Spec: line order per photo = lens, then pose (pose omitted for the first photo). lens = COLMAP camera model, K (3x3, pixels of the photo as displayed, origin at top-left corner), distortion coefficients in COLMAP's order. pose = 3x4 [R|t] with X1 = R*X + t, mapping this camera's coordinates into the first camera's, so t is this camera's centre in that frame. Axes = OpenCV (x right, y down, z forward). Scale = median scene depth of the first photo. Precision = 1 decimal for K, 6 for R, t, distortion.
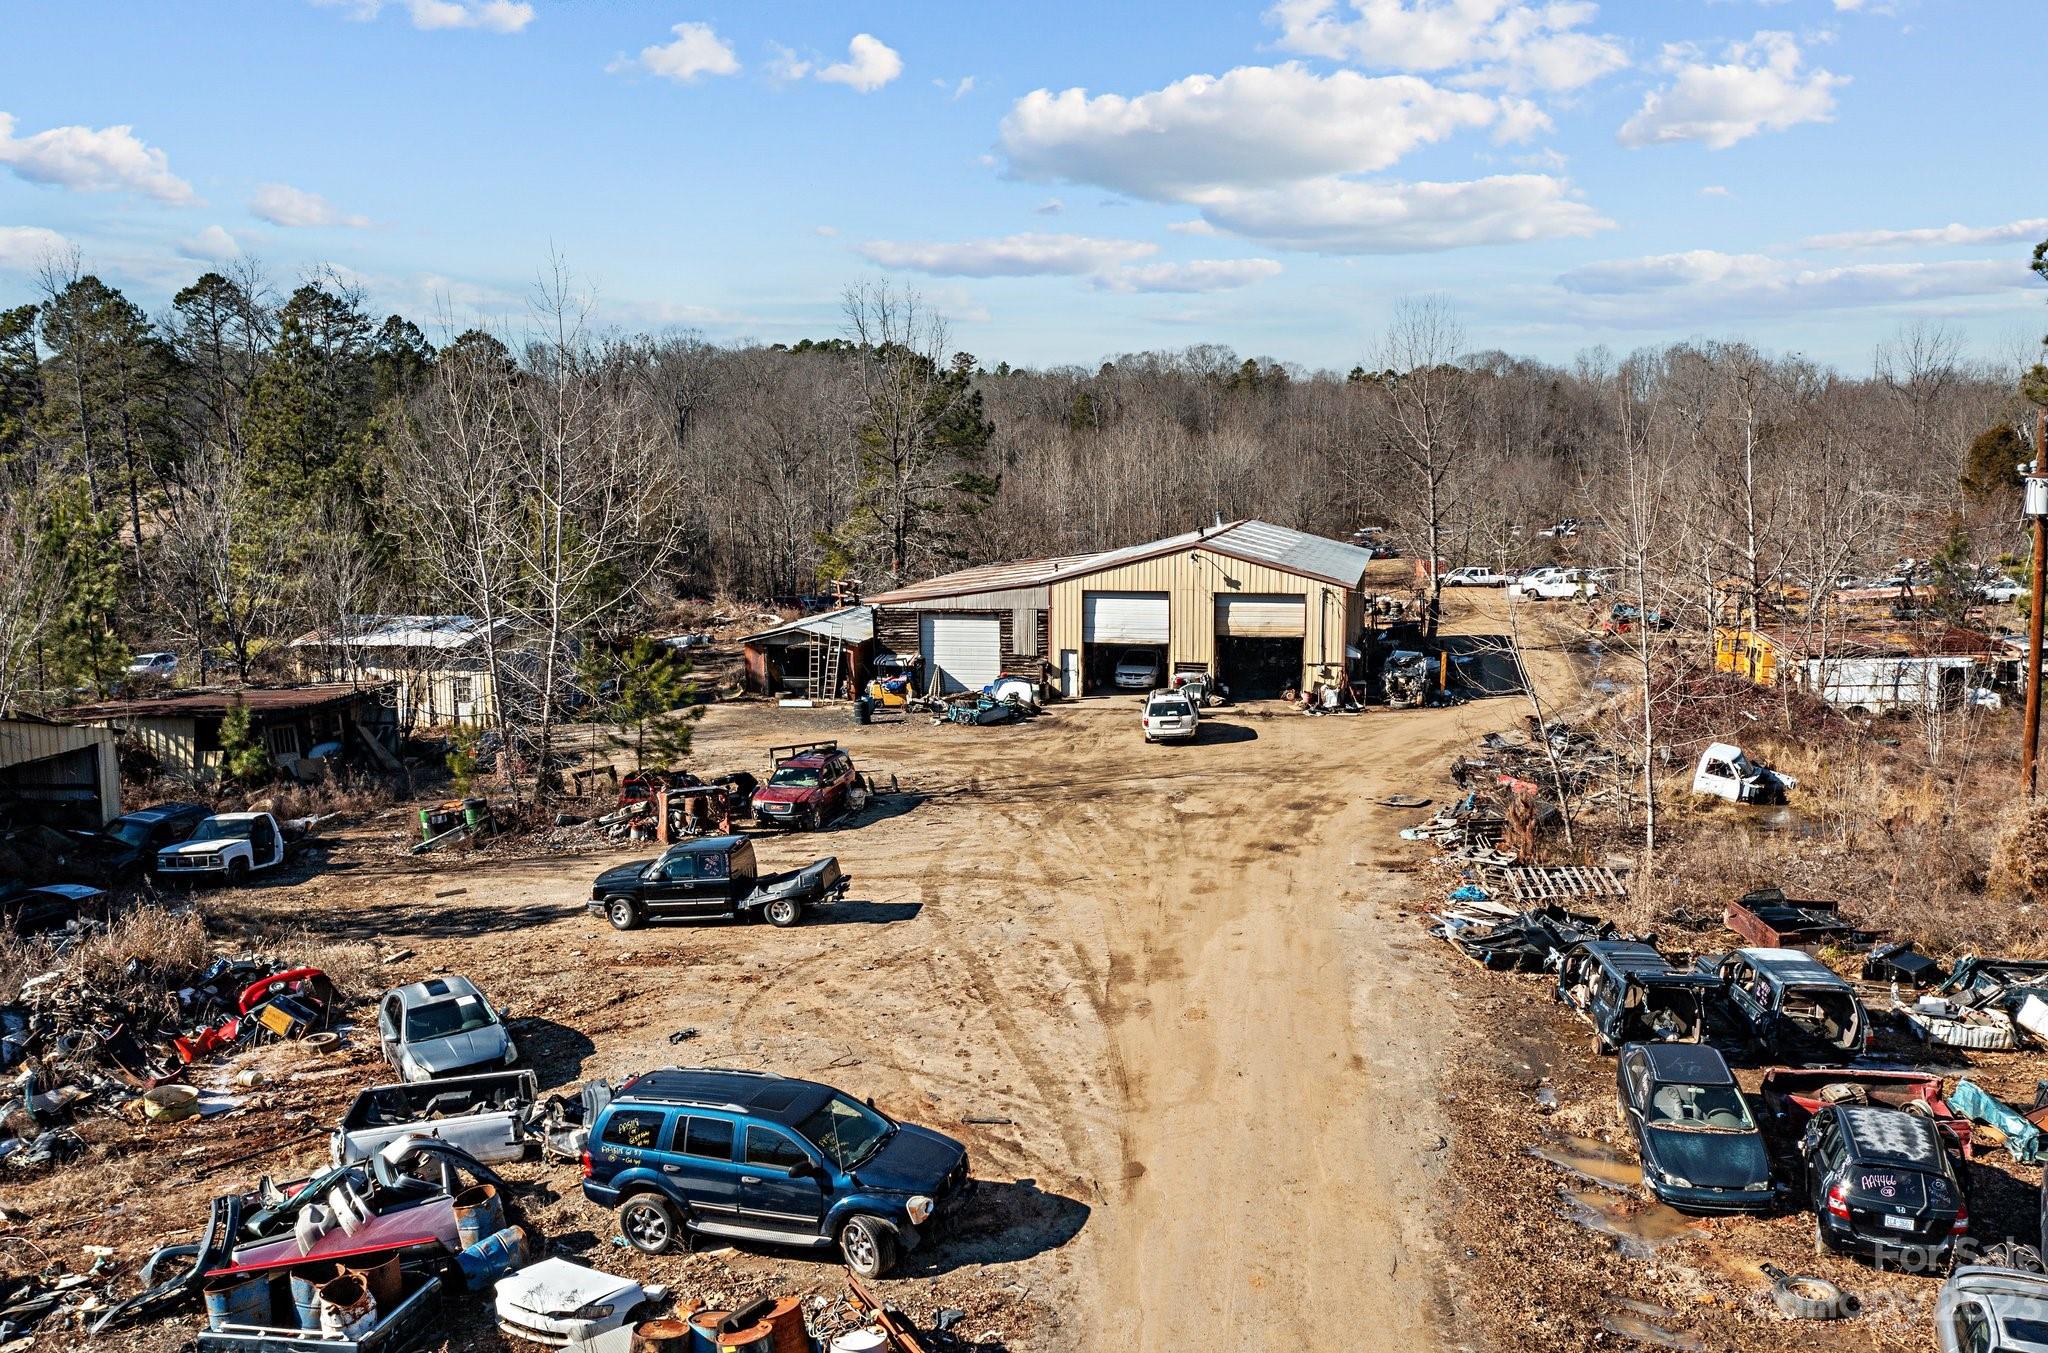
lens RADIAL K [[1647.4, 0, 1025.9], [0, 1647.4, 630.4], [0, 0, 1]] dist [0.000617, -0.000678]
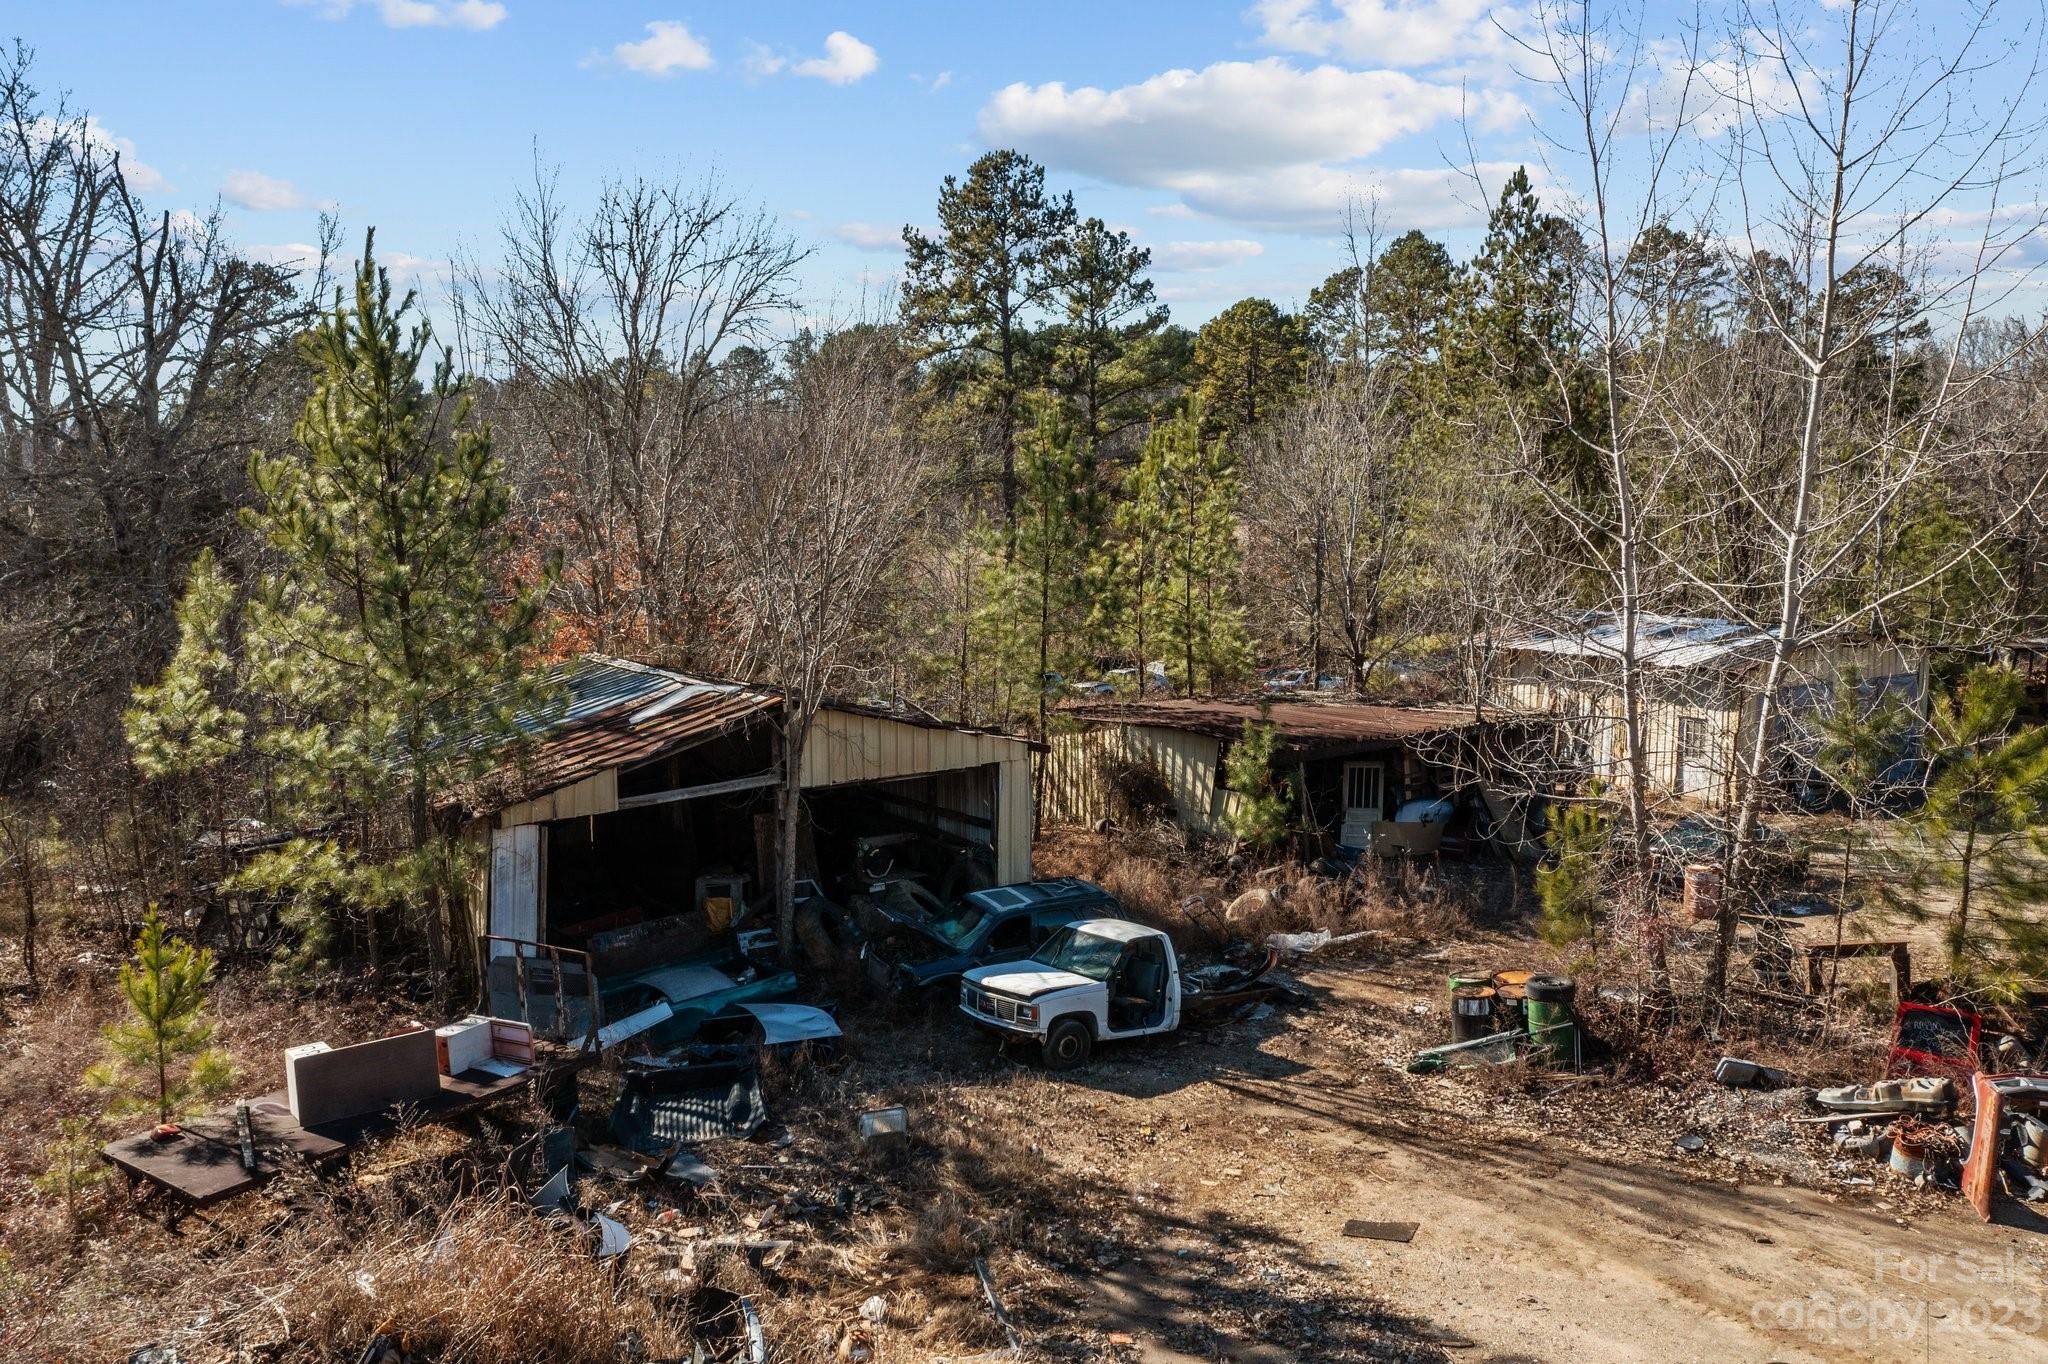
lens RADIAL K [[1631.6, 0, 1015.5], [0, 1631.6, 677.8], [0, 0, 1]] dist [-0.004897, 0.004445]
pose [[0.681641, 0.090707, -0.726043, -0.105845], [-0.077666, 0.995650, 0.051473, 0.003295], [0.727553, 0.021303, 0.685720, 0.561931]]
